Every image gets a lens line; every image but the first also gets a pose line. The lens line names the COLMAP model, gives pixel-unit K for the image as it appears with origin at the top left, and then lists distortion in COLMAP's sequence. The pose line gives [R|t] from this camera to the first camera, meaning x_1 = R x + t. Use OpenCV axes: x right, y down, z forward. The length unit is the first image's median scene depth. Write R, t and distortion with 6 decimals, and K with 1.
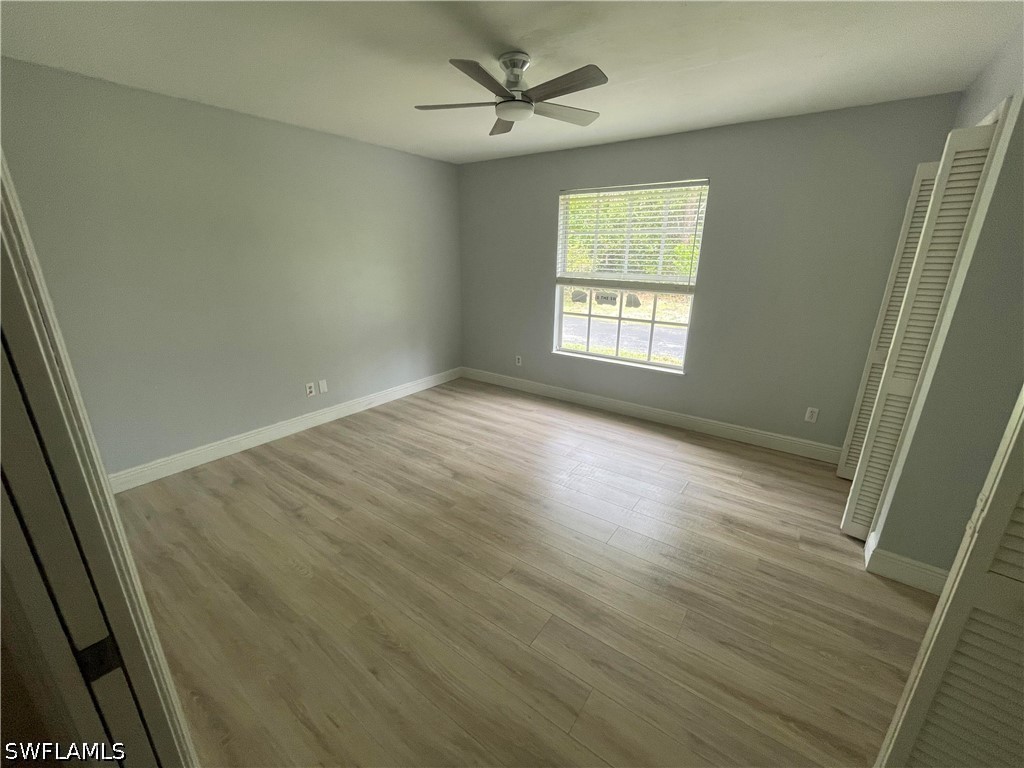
lens RADIAL K [[418.1, 0, 511.8], [0, 418.1, 385.2], [0, 0, 1]] dist [-0.002548, 0.000008]
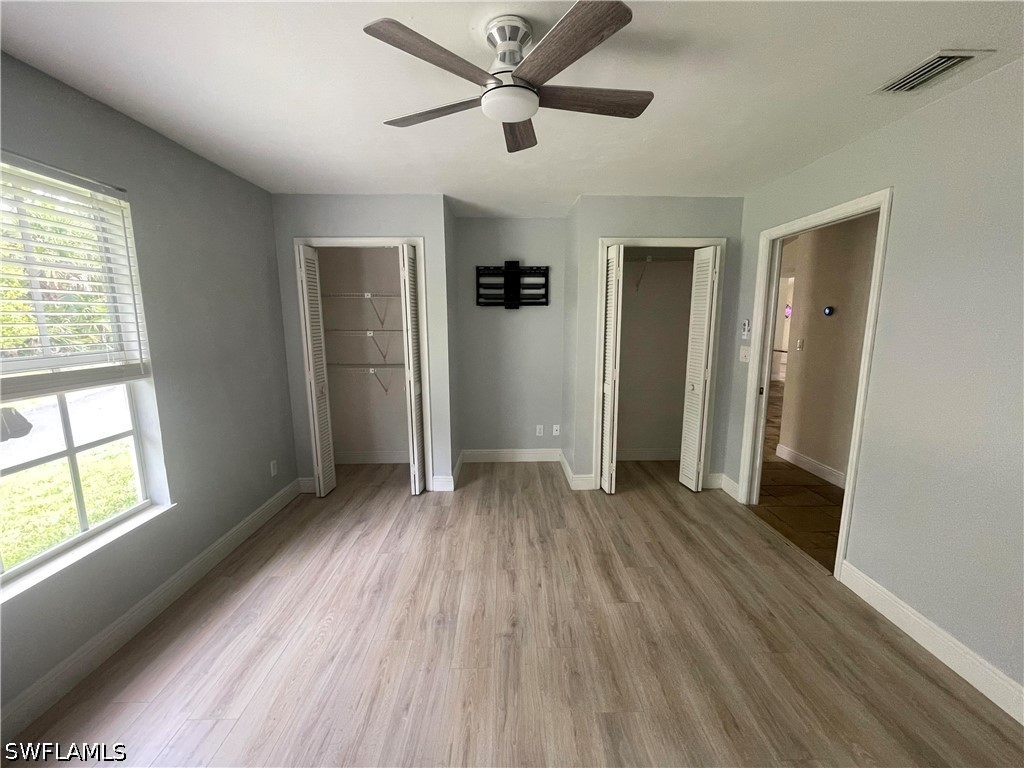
lens RADIAL K [[418.1, 0, 517.3], [0, 418.1, 387.0], [0, 0, 1]] dist [-0.002548, 0.000008]
pose [[-0.610543, -0.140539, 0.779414, -0.460927], [0.236455, 0.906897, 0.348750, -0.376799], [-0.755862, 0.397222, -0.520468, 1.206694]]
